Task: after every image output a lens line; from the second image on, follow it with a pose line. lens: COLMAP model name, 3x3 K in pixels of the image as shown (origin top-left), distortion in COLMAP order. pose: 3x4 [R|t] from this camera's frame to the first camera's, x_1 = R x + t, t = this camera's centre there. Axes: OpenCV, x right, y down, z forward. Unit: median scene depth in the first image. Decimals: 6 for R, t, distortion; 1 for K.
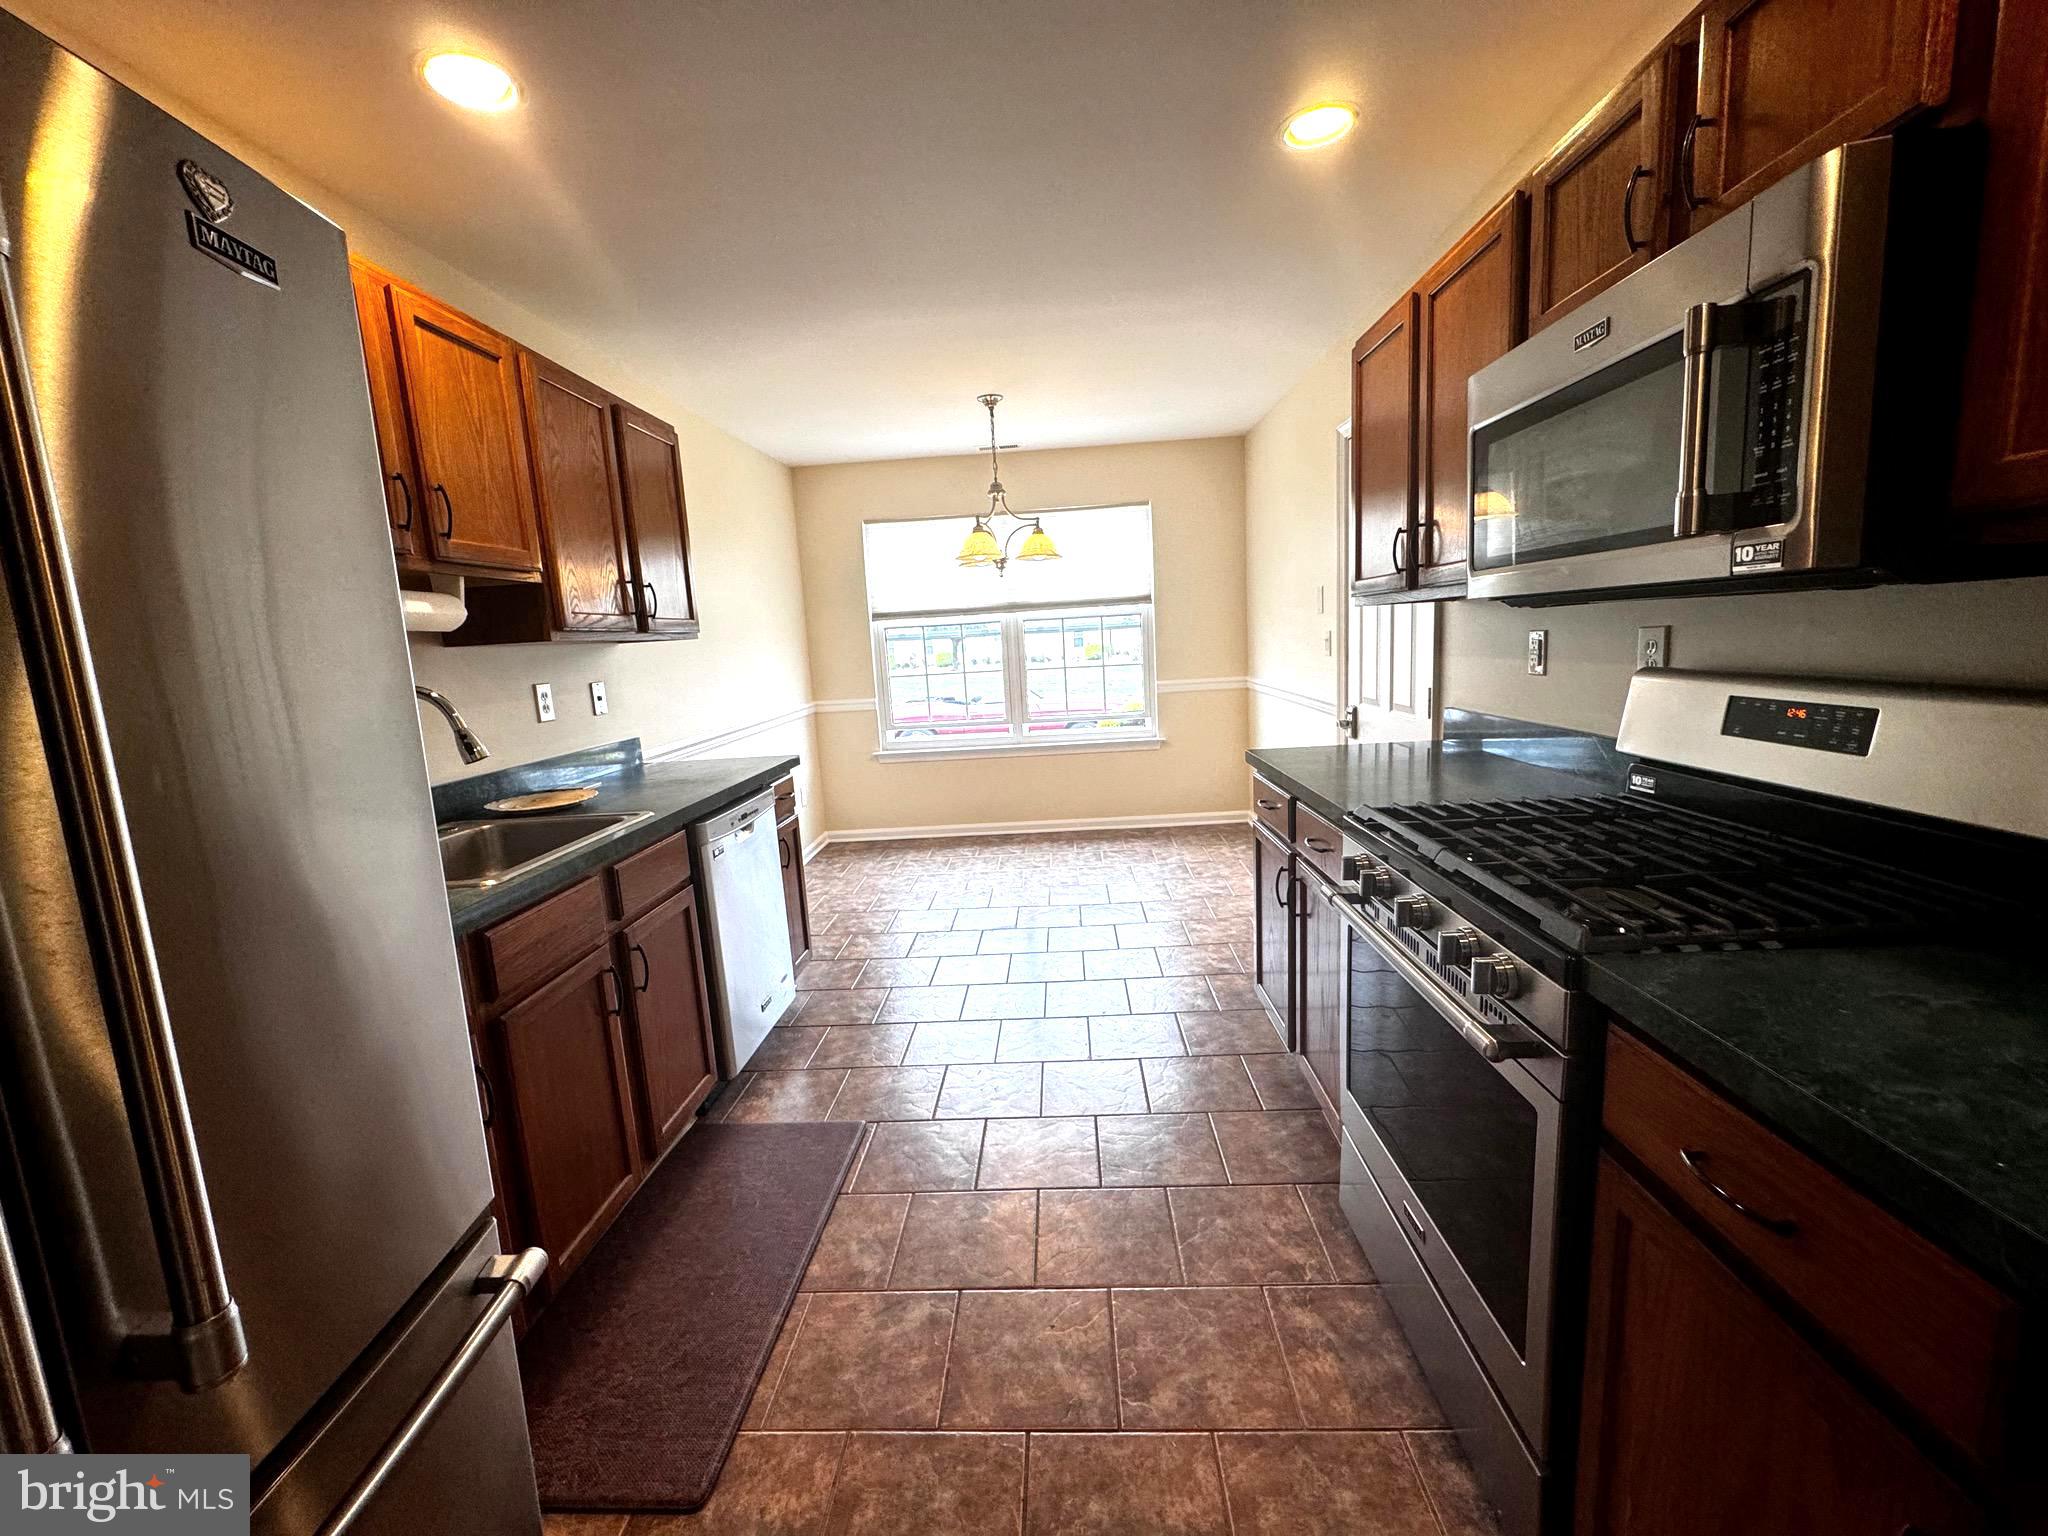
lens RADIAL K [[817.6, 0, 1022.7], [0, 817.6, 764.6], [0, 0, 1]] dist [-0.002090, 0.000621]
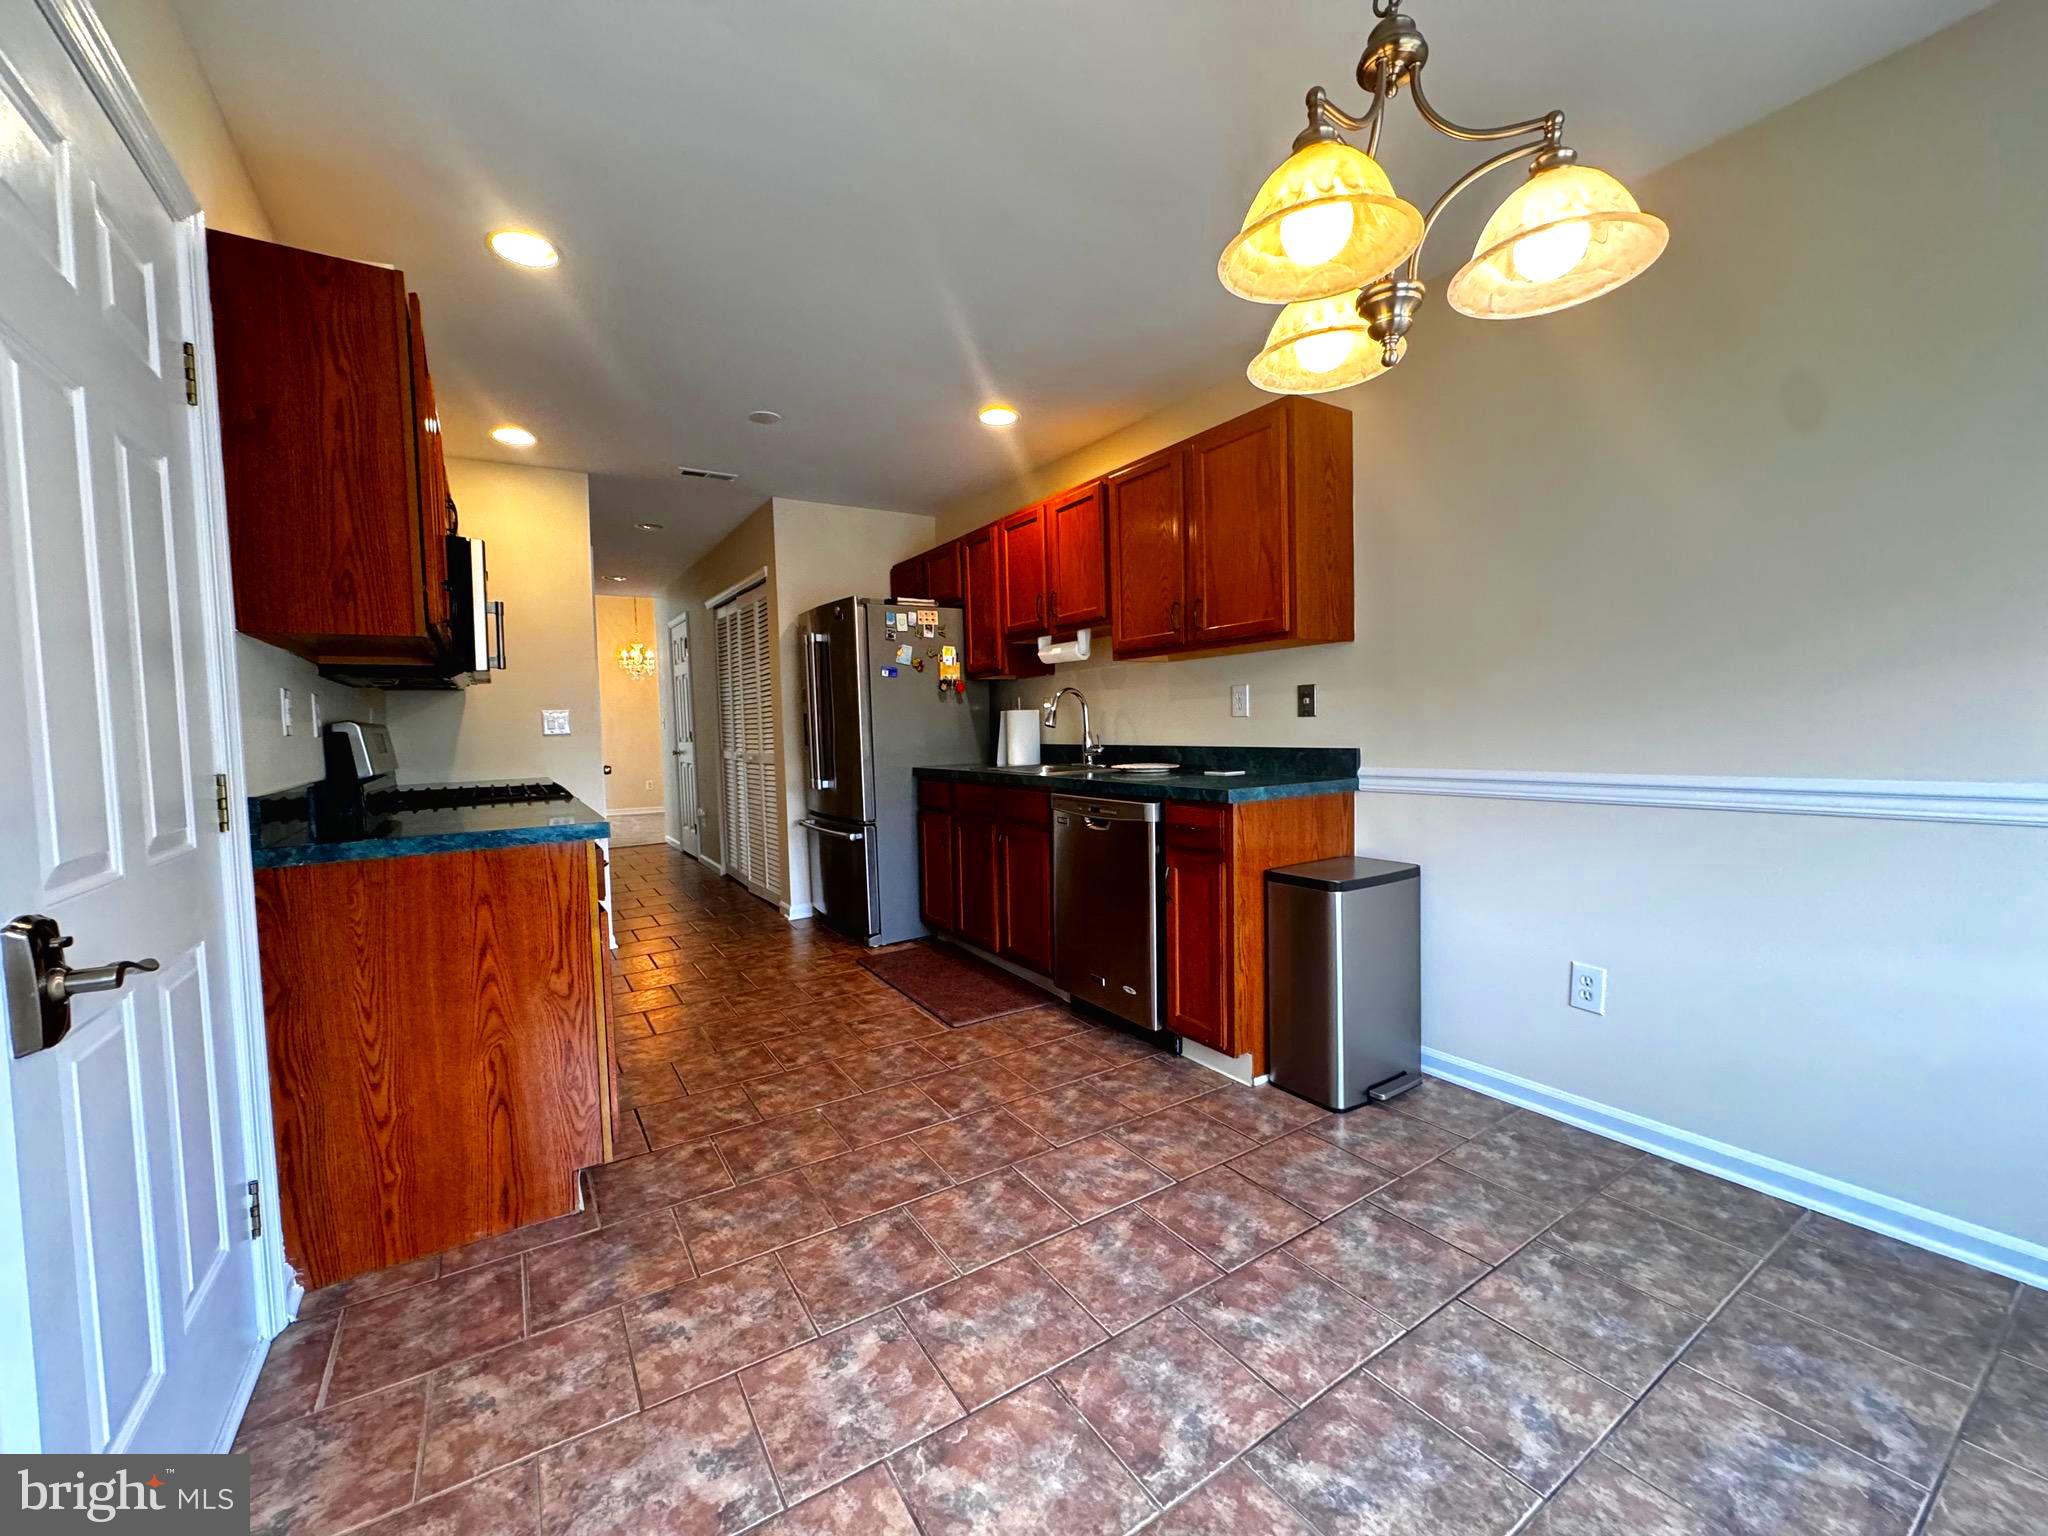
lens RADIAL K [[817.6, 0, 1022.7], [0, 817.6, 764.6], [0, 0, 1]] dist [-0.002090, 0.000621]
pose [[-0.810295, 0.107272, -0.576120, 0.581392], [-0.018423, 0.977955, 0.208003, -0.344243], [0.585732, 0.179158, -0.790456, 2.675296]]
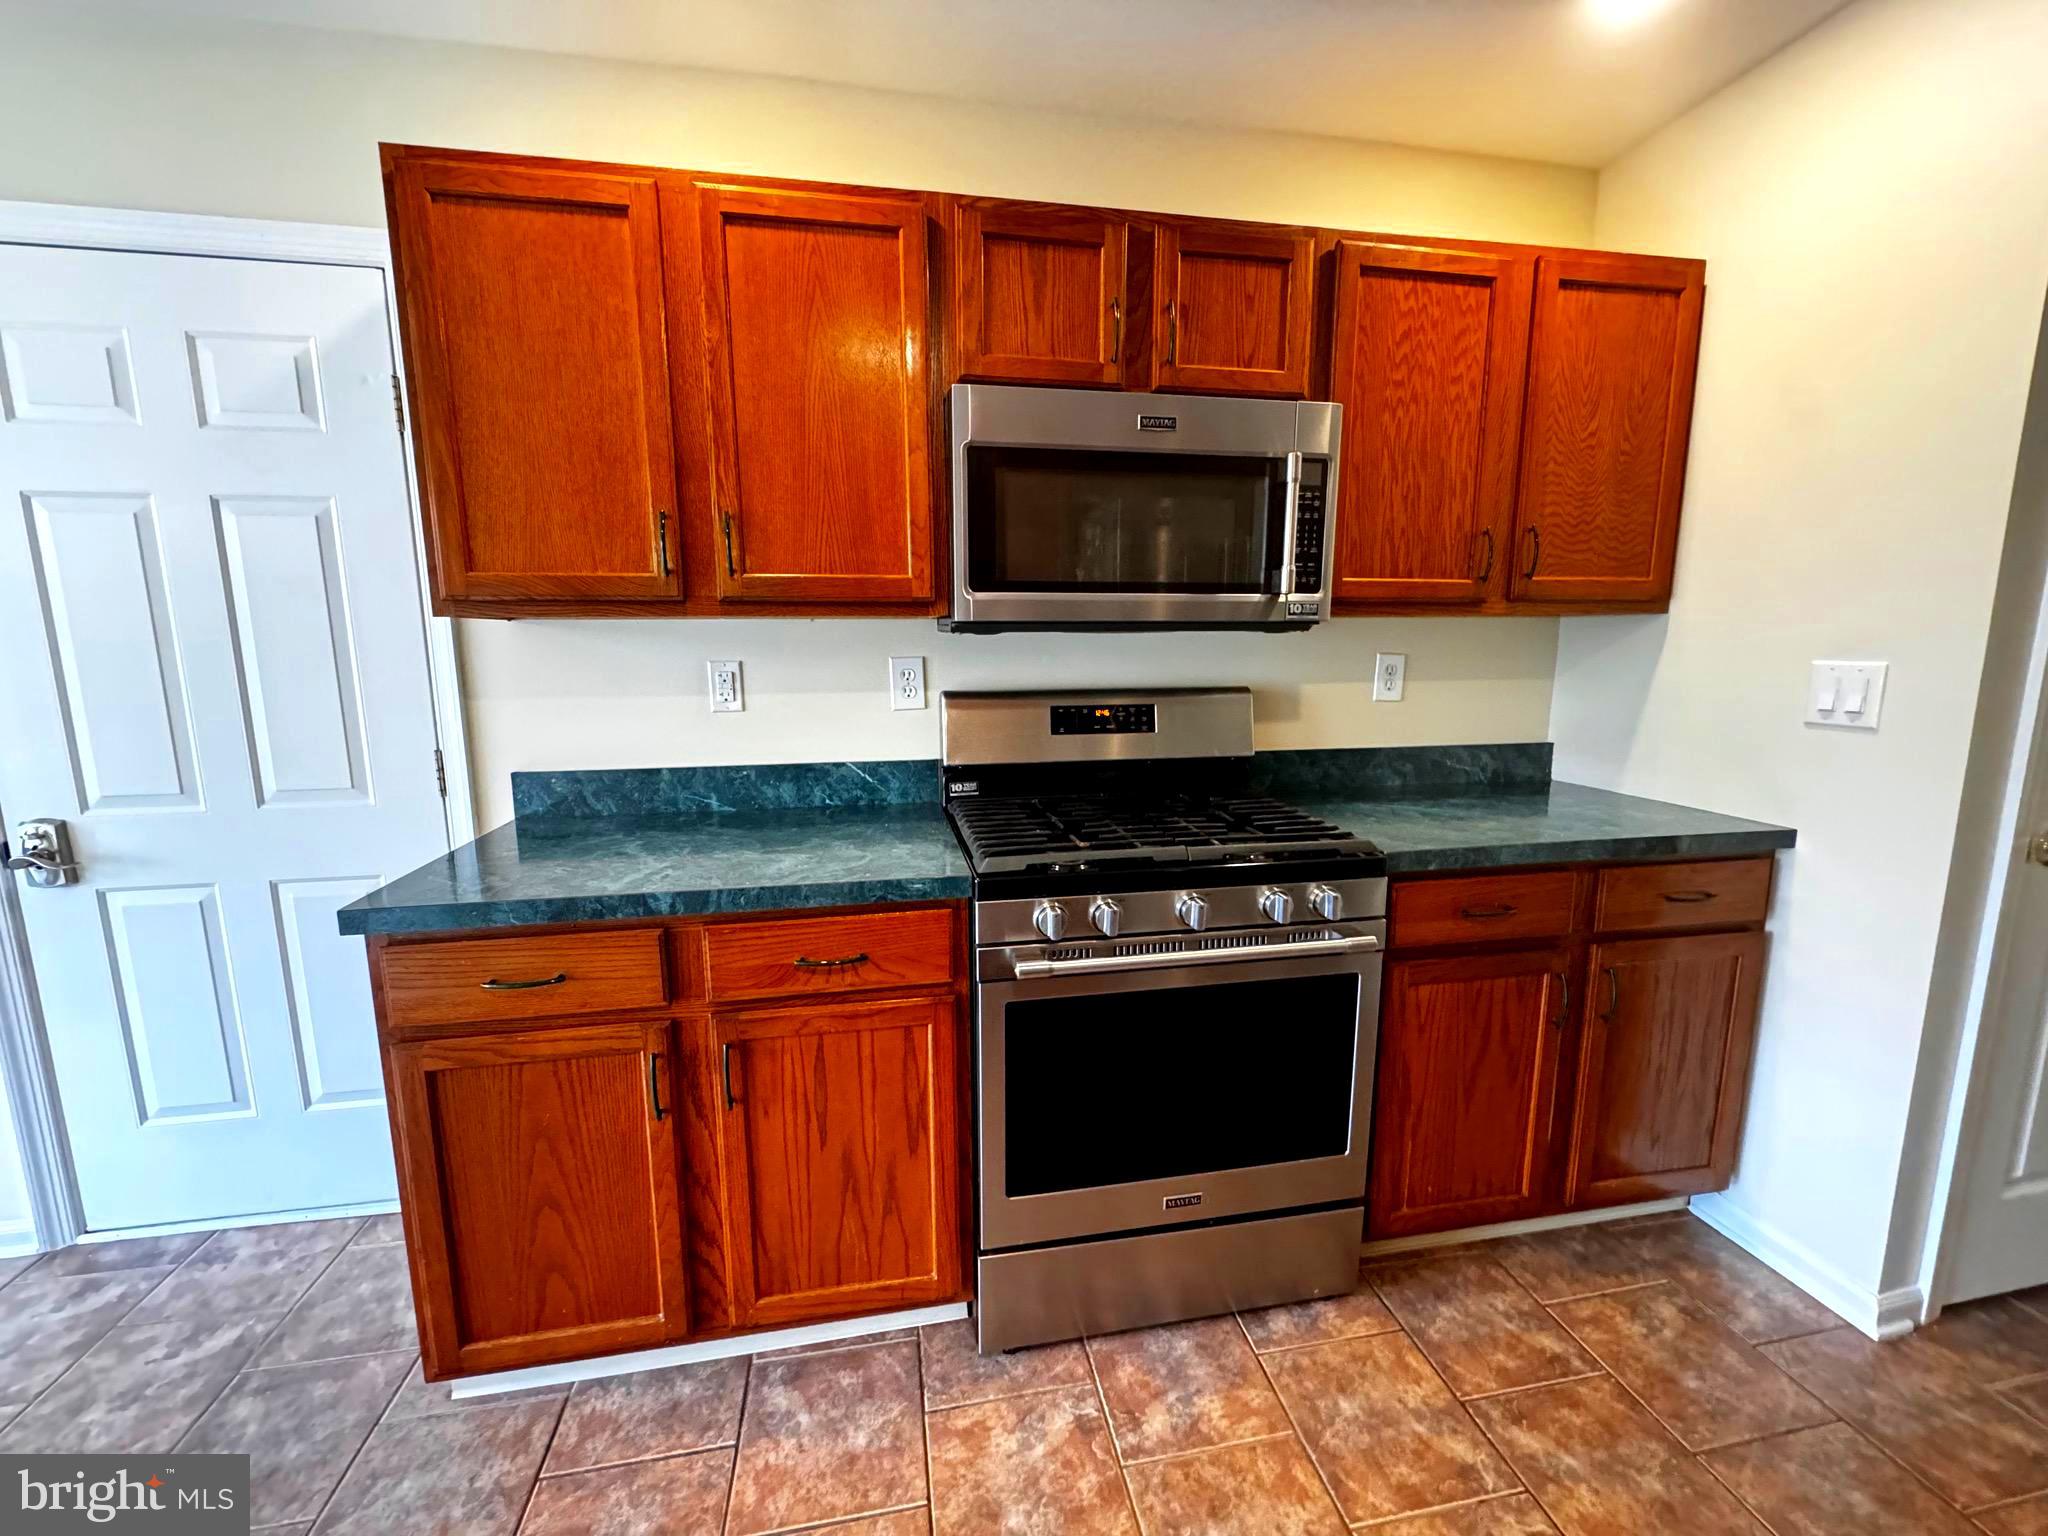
lens RADIAL K [[817.6, 0, 1022.7], [0, 817.6, 764.6], [0, 0, 1]] dist [-0.002090, 0.000621]
pose [[-0.224236, -0.092683, 0.970118, -0.367955], [0.167156, 0.977057, 0.131983, -0.139521], [-0.960092, 0.191756, -0.203599, 1.053831]]
